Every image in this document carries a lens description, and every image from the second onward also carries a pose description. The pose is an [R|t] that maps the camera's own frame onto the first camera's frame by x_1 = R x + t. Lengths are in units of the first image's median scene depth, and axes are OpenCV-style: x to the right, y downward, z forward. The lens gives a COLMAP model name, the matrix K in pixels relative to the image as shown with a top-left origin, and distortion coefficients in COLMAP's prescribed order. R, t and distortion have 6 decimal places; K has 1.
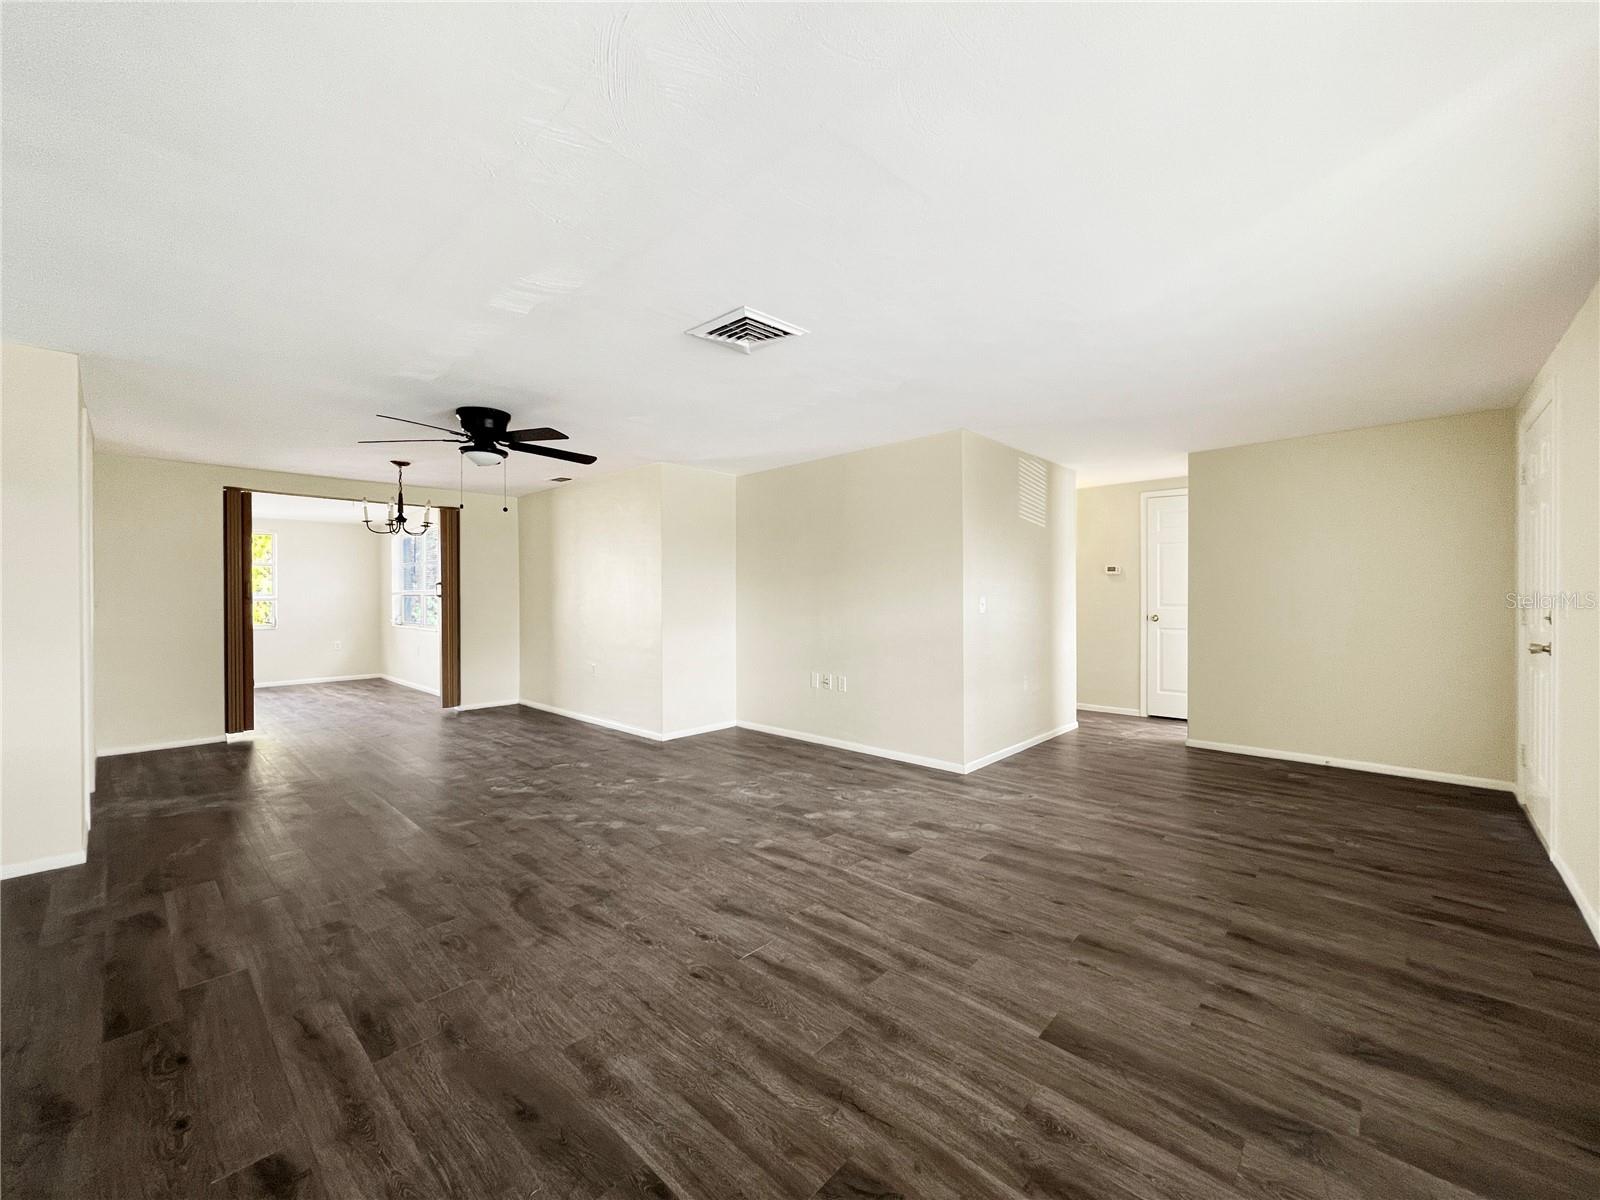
lens RADIAL K [[640.8, 0, 800.8], [0, 640.8, 613.3], [0, 0, 1]] dist [-0.000009, -0.000681]
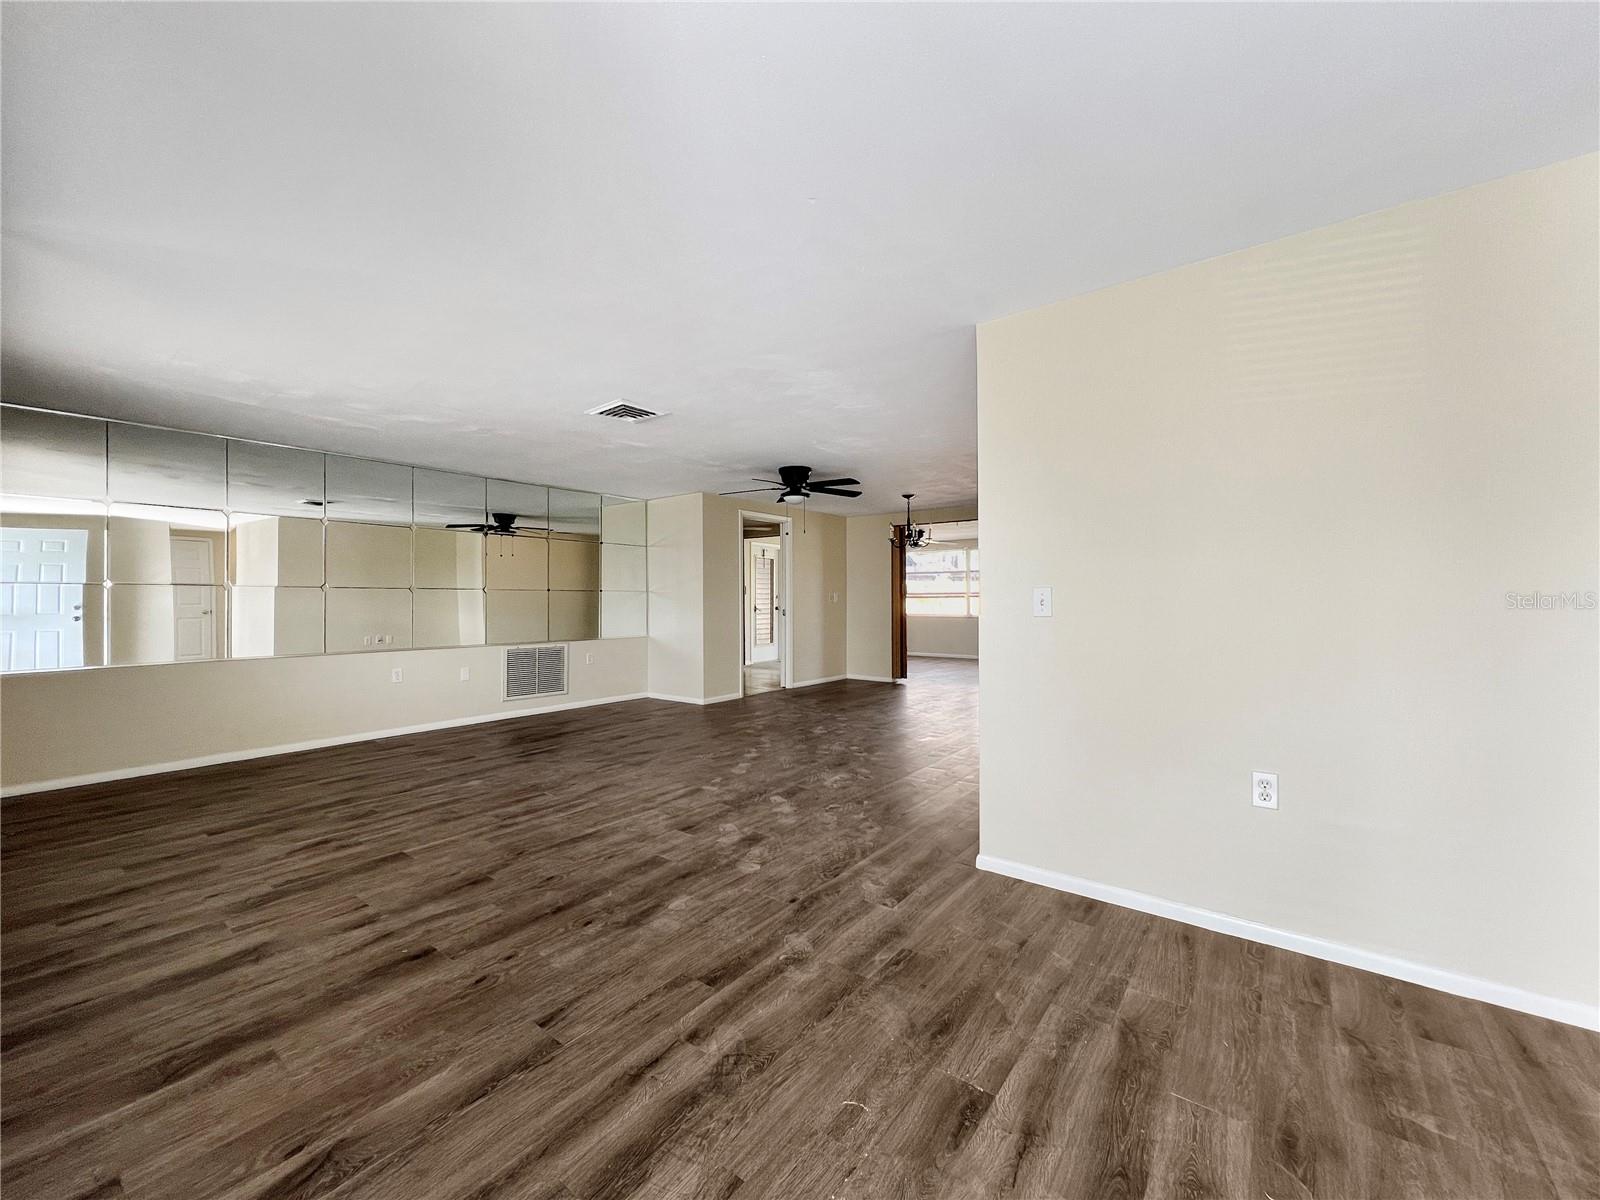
lens RADIAL K [[640.8, 0, 798.7], [0, 640.8, 592.5], [0, 0, 1]] dist [-0.000009, -0.000681]
pose [[0.093142, -0.004772, -0.995641, 1.285823], [-0.024483, 0.999675, -0.007082, -0.019645], [0.995352, 0.025036, 0.092995, 1.114627]]
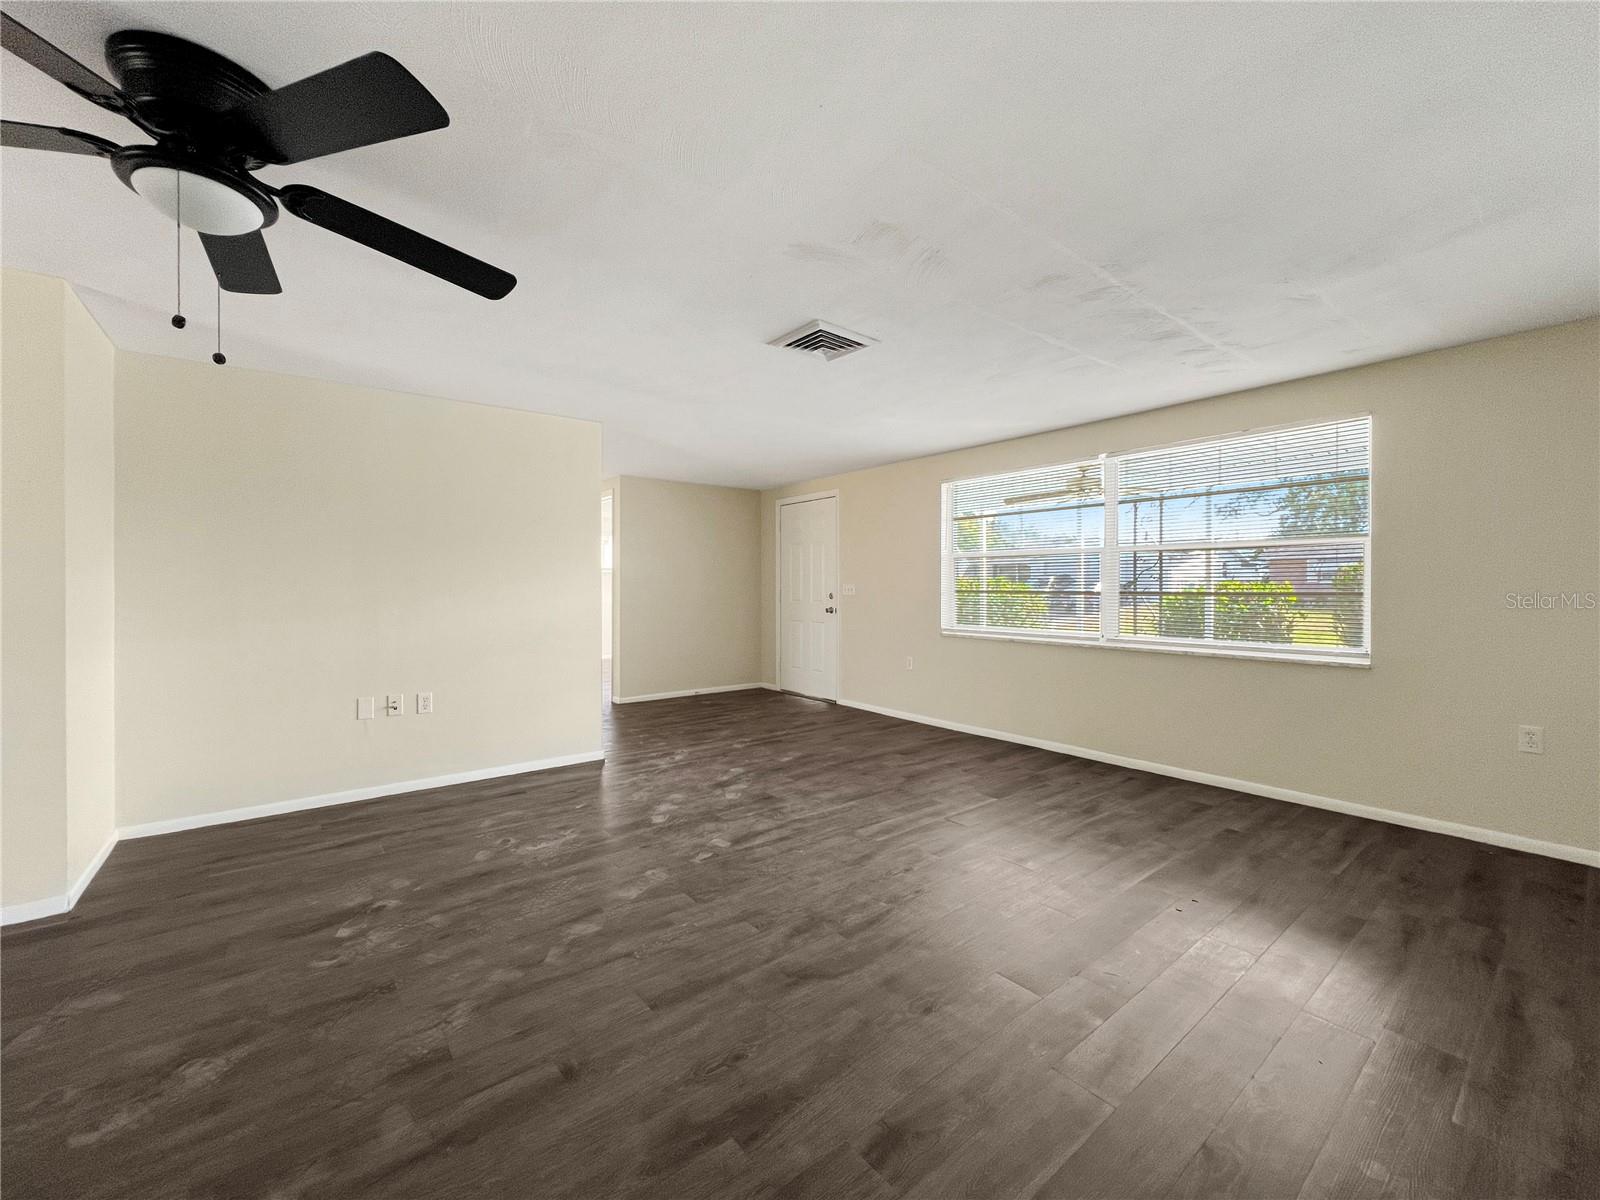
lens RADIAL K [[640.8, 0, 802.8], [0, 640.8, 589.1], [0, 0, 1]] dist [-0.000009, -0.000681]
pose [[0.147677, -0.001355, 0.989035, -1.043564], [0.027554, 0.999617, -0.002745, -0.012142], [-0.988652, 0.027657, 0.147658, 0.775869]]
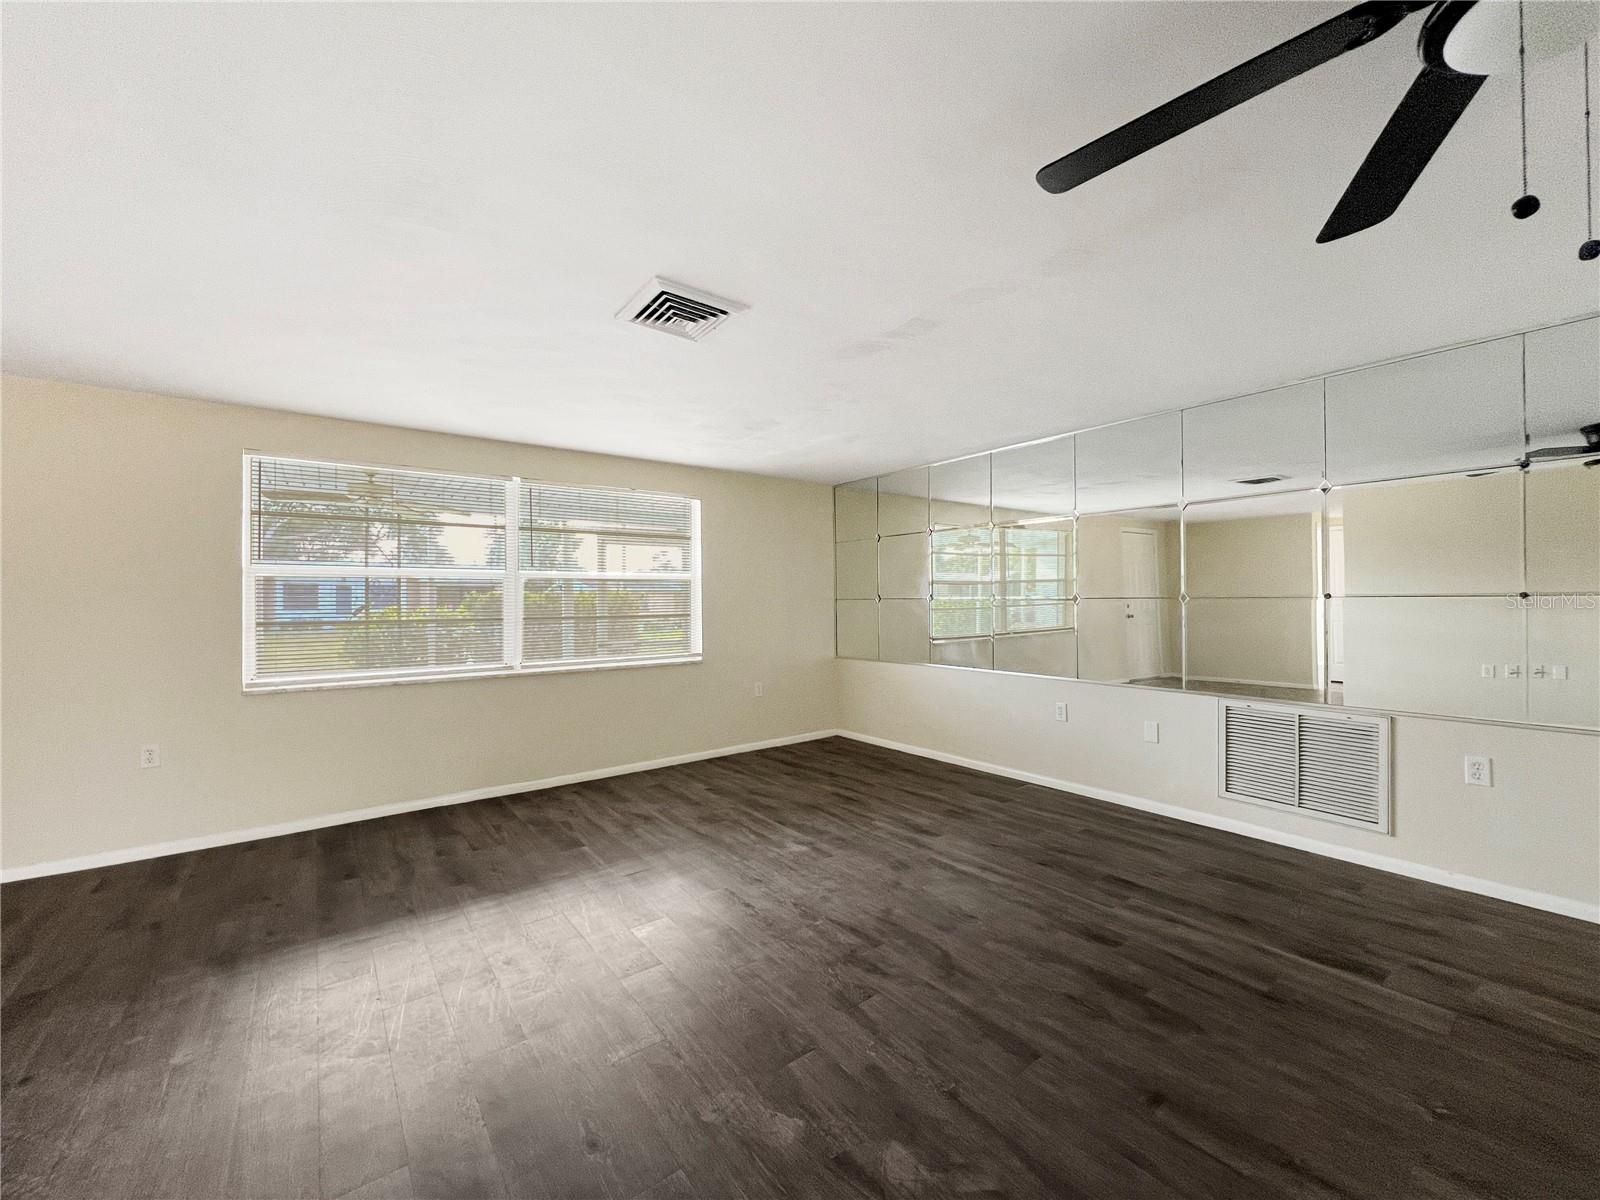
lens RADIAL K [[640.8, 0, 798.6], [0, 640.8, 604.0], [0, 0, 1]] dist [-0.000009, -0.000681]
pose [[-0.985065, 0.011704, 0.171786, -0.345682], [0.017054, 0.999413, 0.029700, -0.056252], [-0.171338, 0.032187, -0.984686, 1.630156]]
